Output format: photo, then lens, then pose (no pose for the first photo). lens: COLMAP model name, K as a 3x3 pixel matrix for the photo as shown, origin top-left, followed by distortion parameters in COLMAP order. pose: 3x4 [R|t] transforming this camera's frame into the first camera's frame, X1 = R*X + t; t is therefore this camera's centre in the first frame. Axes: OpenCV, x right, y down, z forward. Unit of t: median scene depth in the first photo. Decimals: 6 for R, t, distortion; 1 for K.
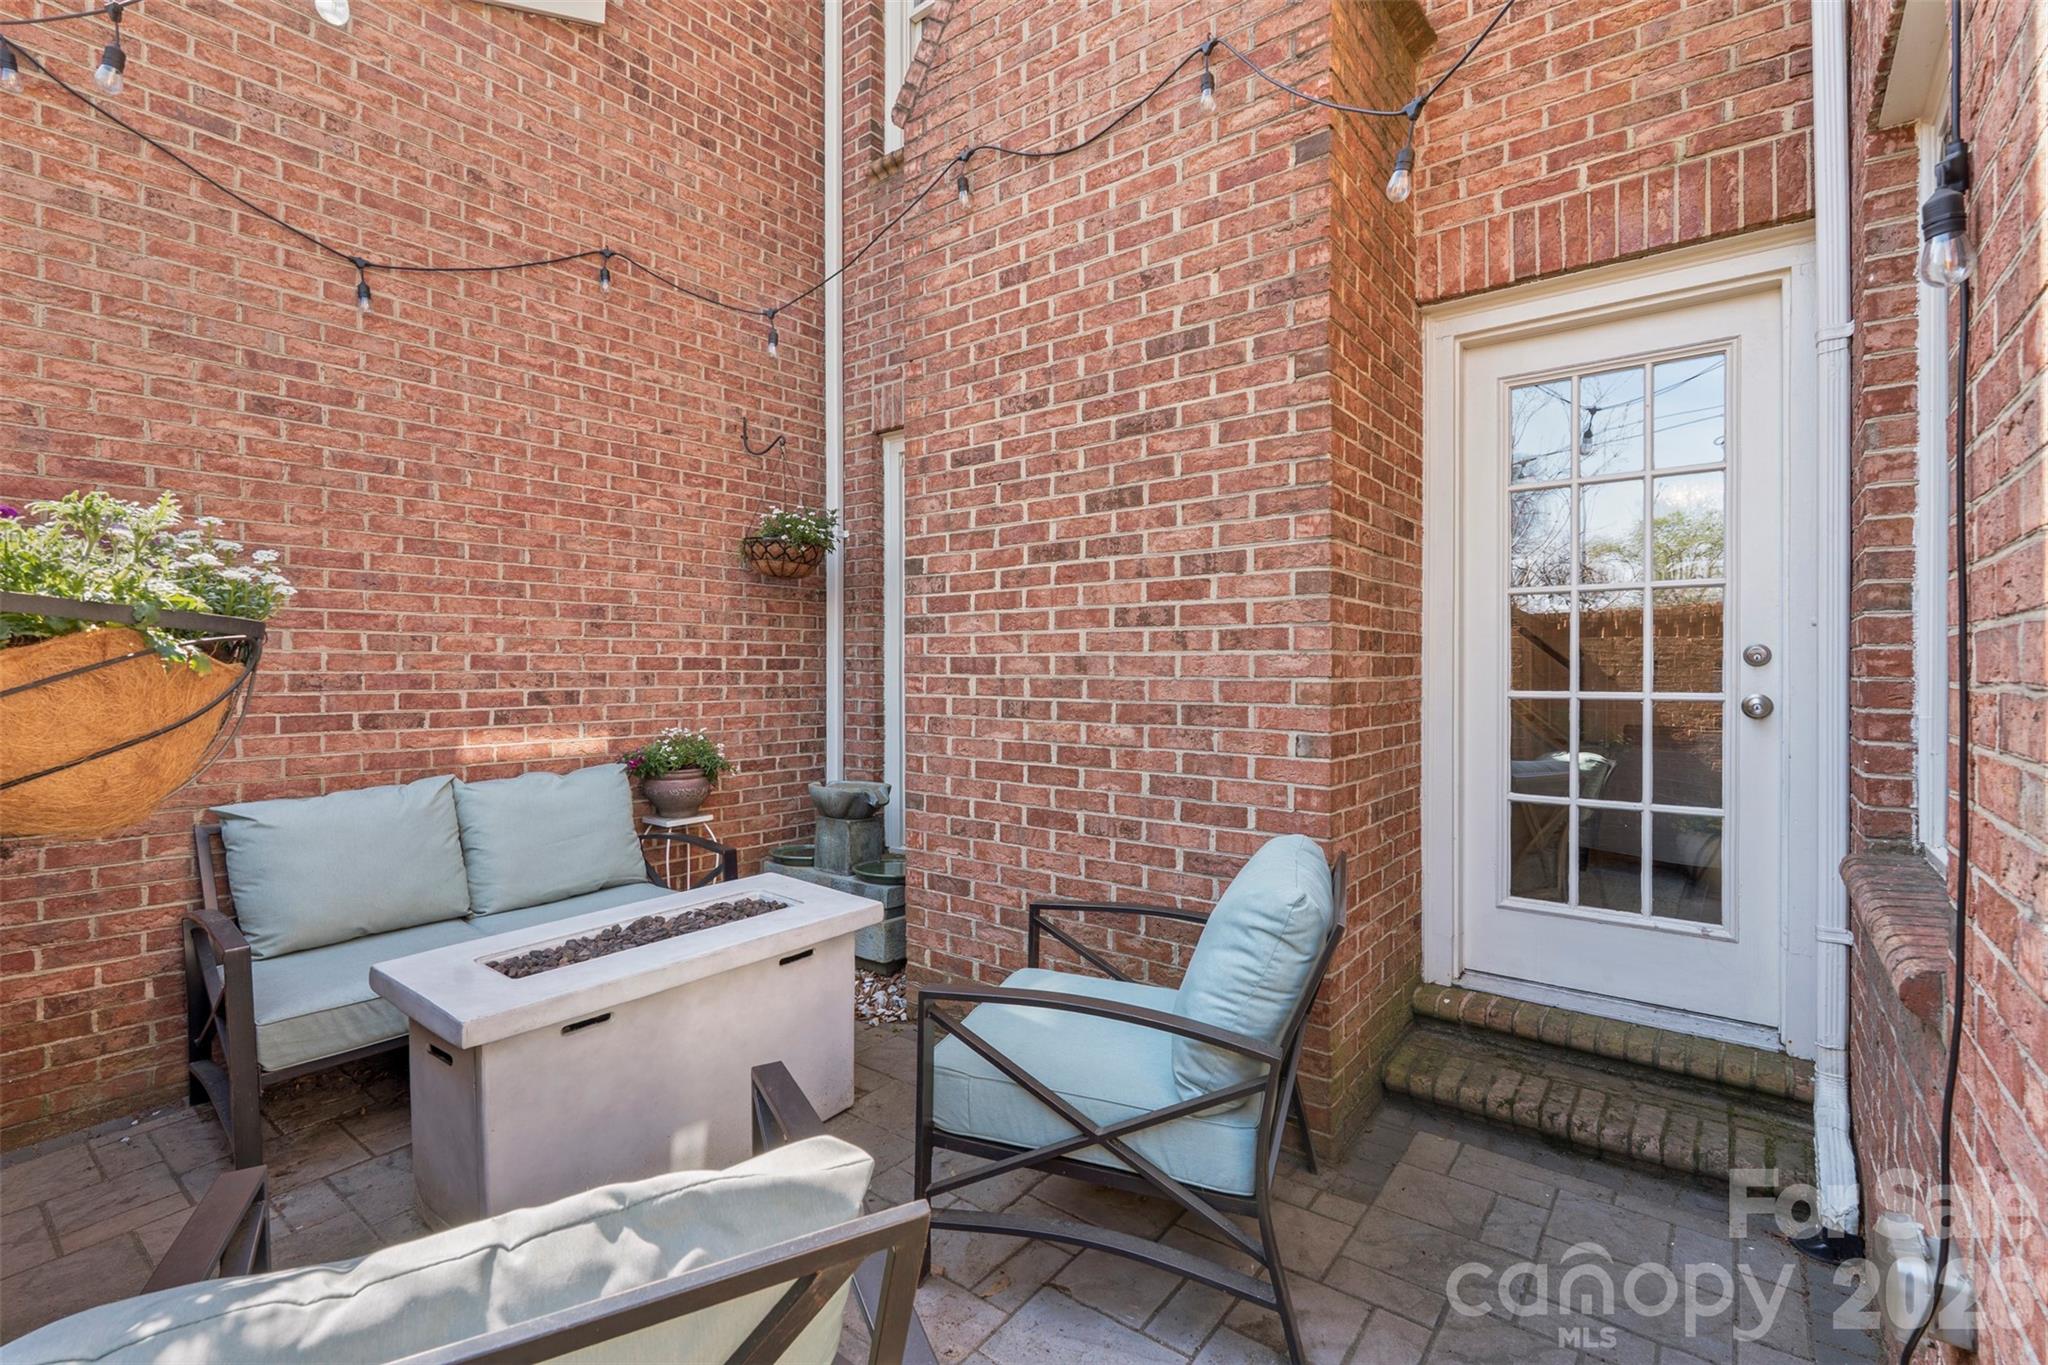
lens RADIAL K [[909.6, 0, 1024.0], [0, 909.6, 682.5], [0, 0, 1]] dist [-0.003188, 0.000336]
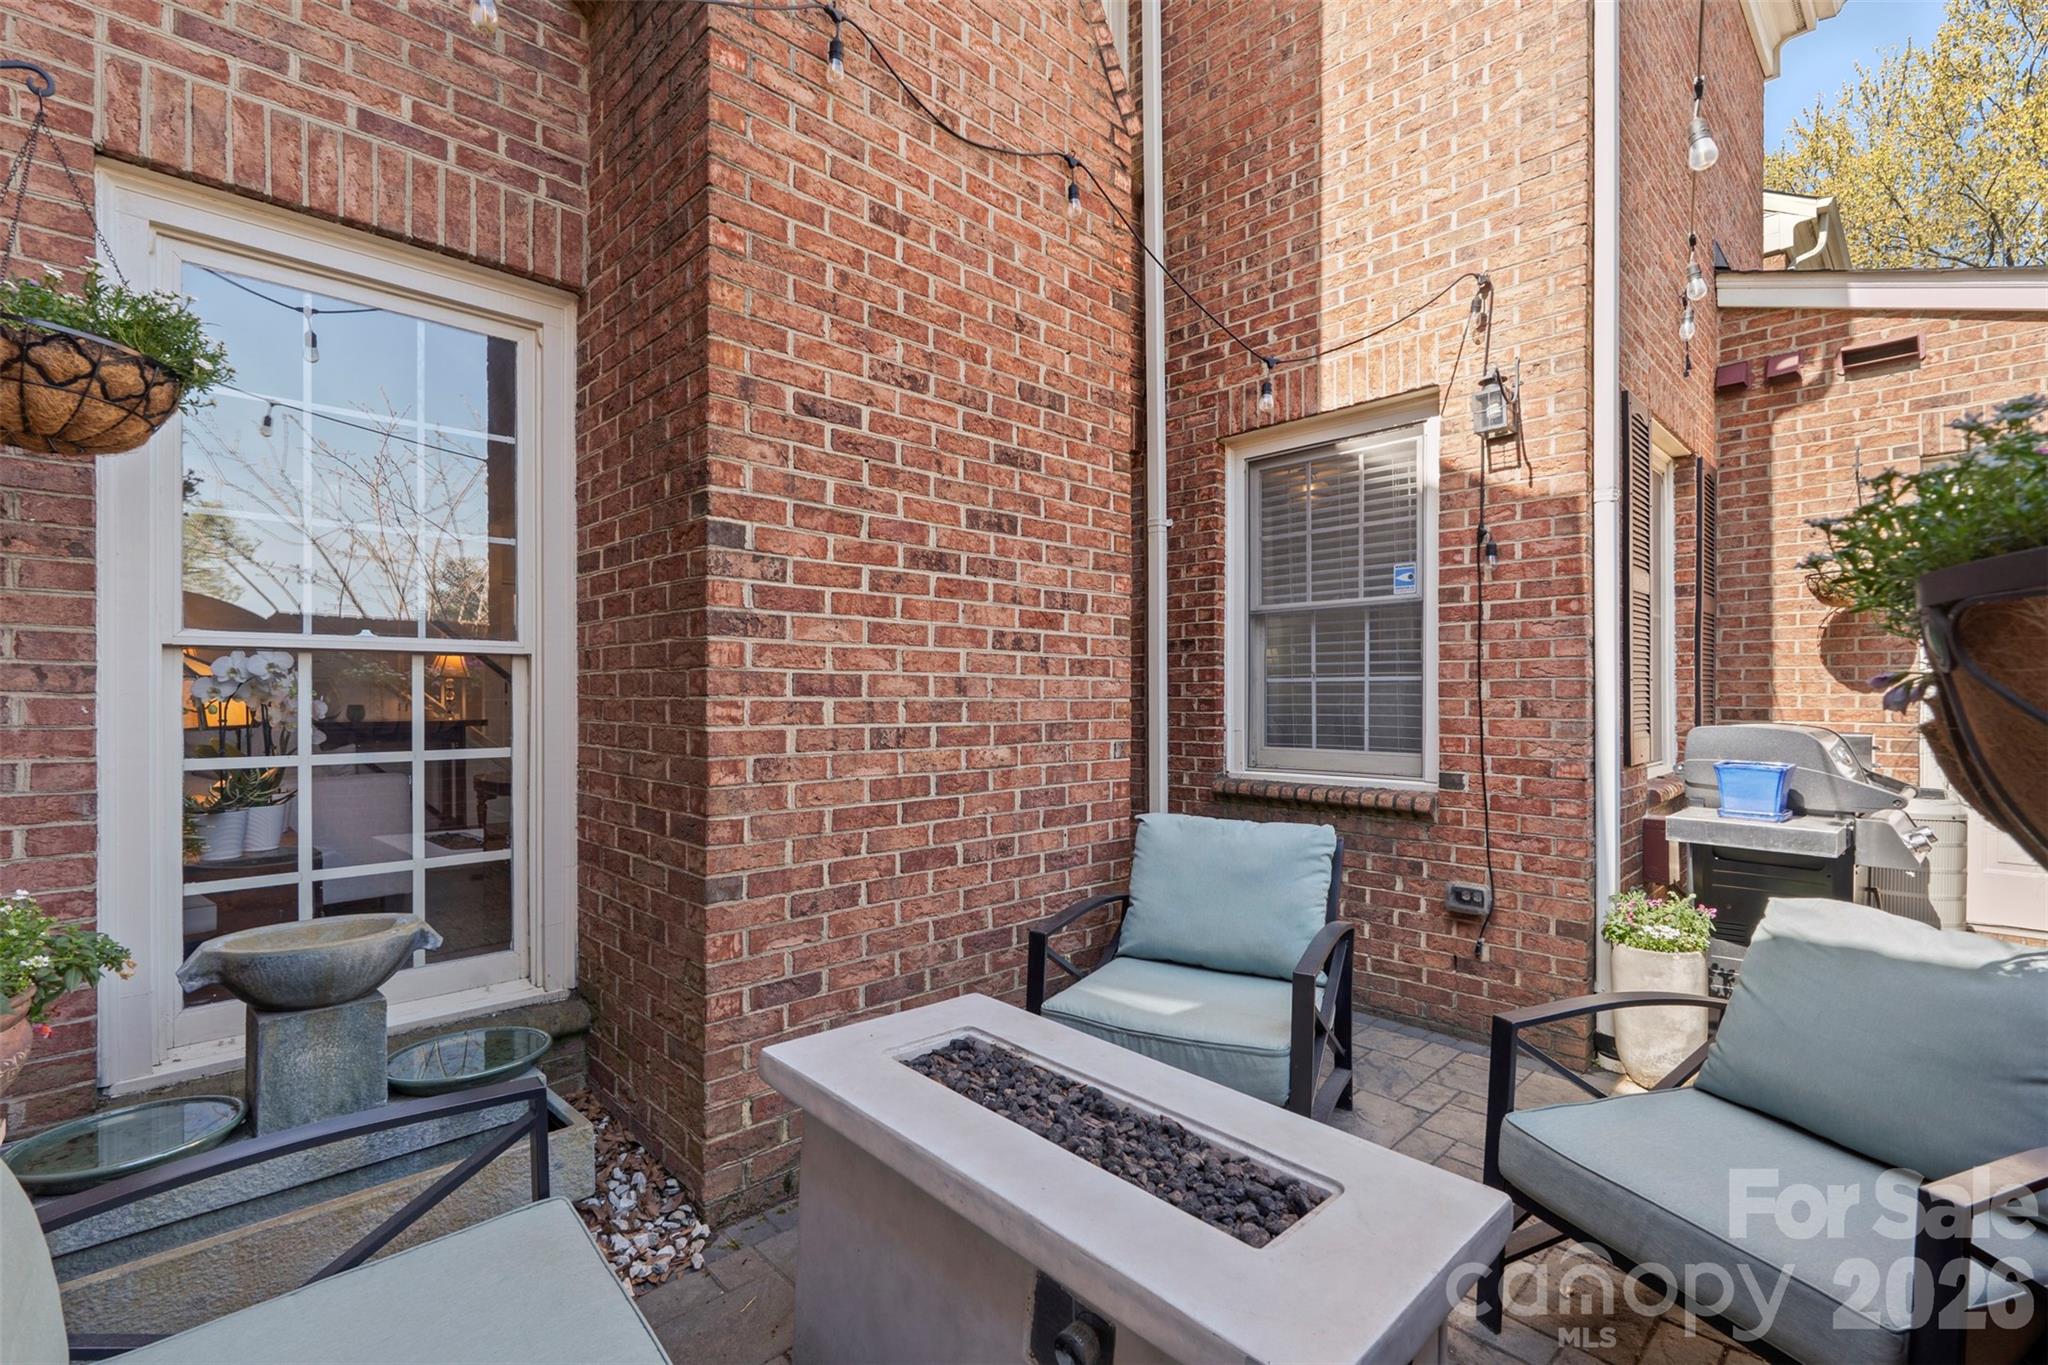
lens RADIAL K [[909.6, 0, 1024.0], [0, 909.6, 682.5], [0, 0, 1]] dist [-0.003188, 0.000336]
pose [[0.136636, 0.003633, 0.990615, -0.844390], [-0.000012, 0.999993, -0.003665, -0.019501], [-0.990621, 0.000489, 0.136635, 0.787554]]
